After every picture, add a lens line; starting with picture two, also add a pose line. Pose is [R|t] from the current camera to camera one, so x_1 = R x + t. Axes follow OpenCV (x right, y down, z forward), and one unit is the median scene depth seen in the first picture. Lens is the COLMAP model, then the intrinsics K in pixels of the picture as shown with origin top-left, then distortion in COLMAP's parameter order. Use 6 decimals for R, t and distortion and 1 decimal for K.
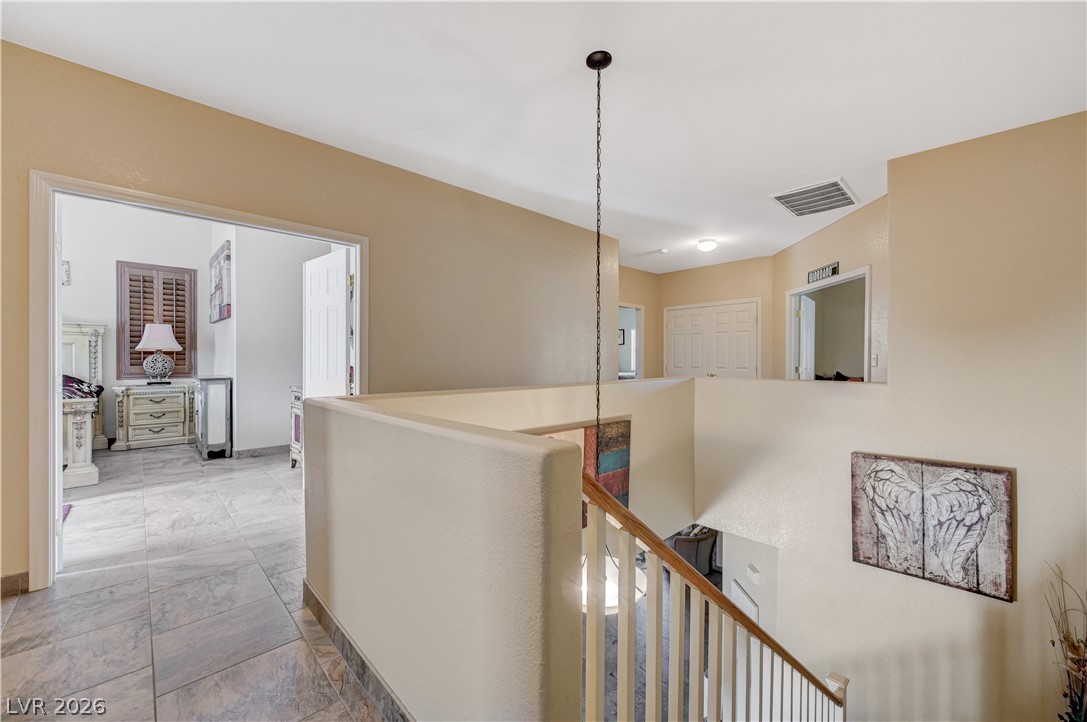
lens RADIAL K [[427.5, 0, 547.5], [0, 427.5, 366.6], [0, 0, 1]] dist [-0.000493, 0.000196]
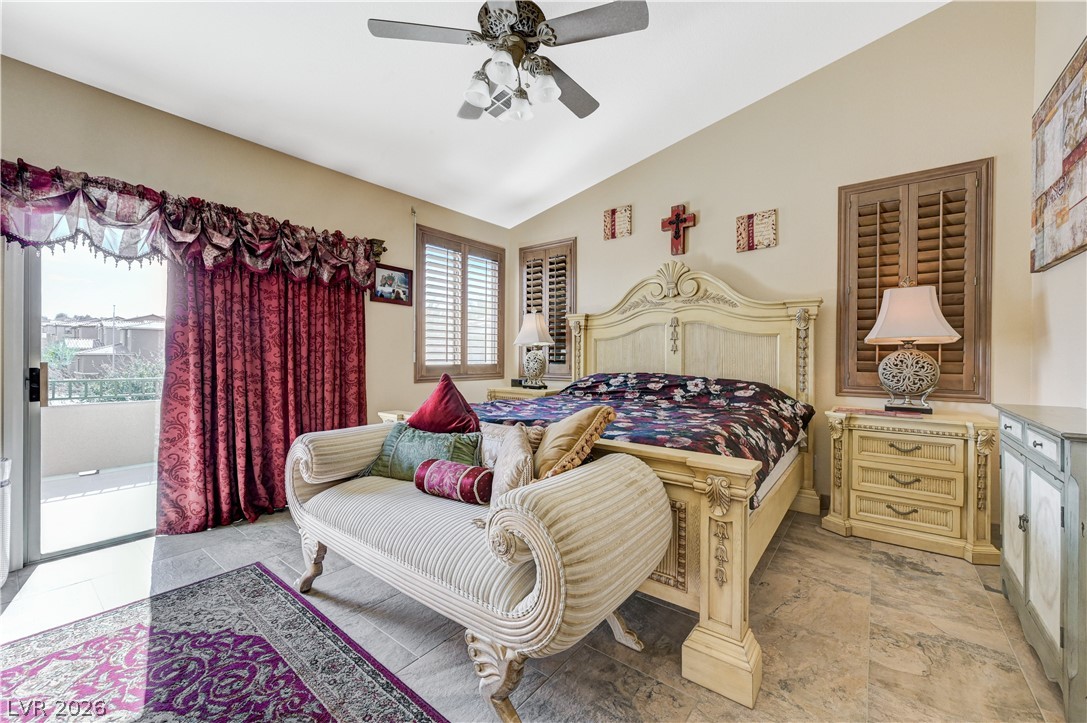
lens RADIAL K [[427.5, 0, 550.6], [0, 427.5, 355.2], [0, 0, 1]] dist [-0.000493, 0.000196]
pose [[0.152364, -0.005440, -0.988309, -0.496370], [-0.023661, 0.999678, -0.009151, -0.009064], [0.988041, 0.024779, 0.152186, 0.530281]]
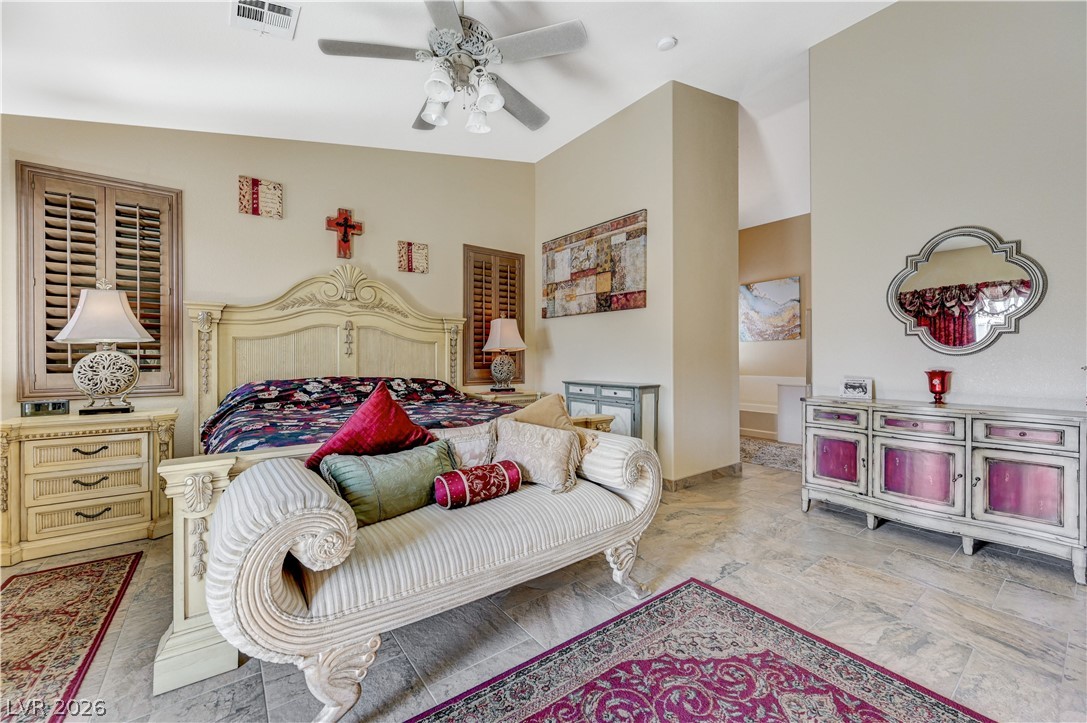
lens RADIAL K [[427.5, 0, 545.8], [0, 427.5, 363.2], [0, 0, 1]] dist [-0.000493, 0.000196]
pose [[0.993925, -0.003602, -0.110004, -0.746564], [0.002276, 0.999923, -0.012182, -0.002973], [0.110040, 0.011858, 0.993856, 0.183299]]
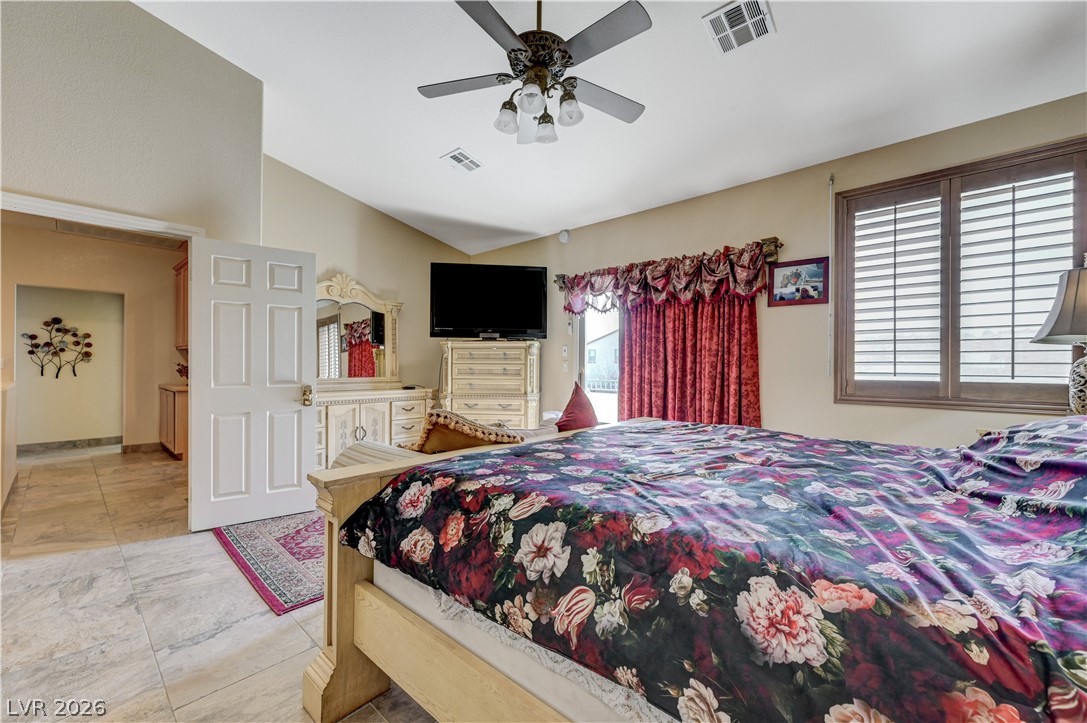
lens RADIAL K [[427.5, 0, 542.7], [0, 427.5, 362.1], [0, 0, 1]] dist [-0.000493, 0.000196]
pose [[-0.997017, -0.009341, -0.076609, -0.838779], [-0.010143, 0.999898, 0.010090, -0.017795], [0.076507, 0.010837, -0.997010, 0.943261]]
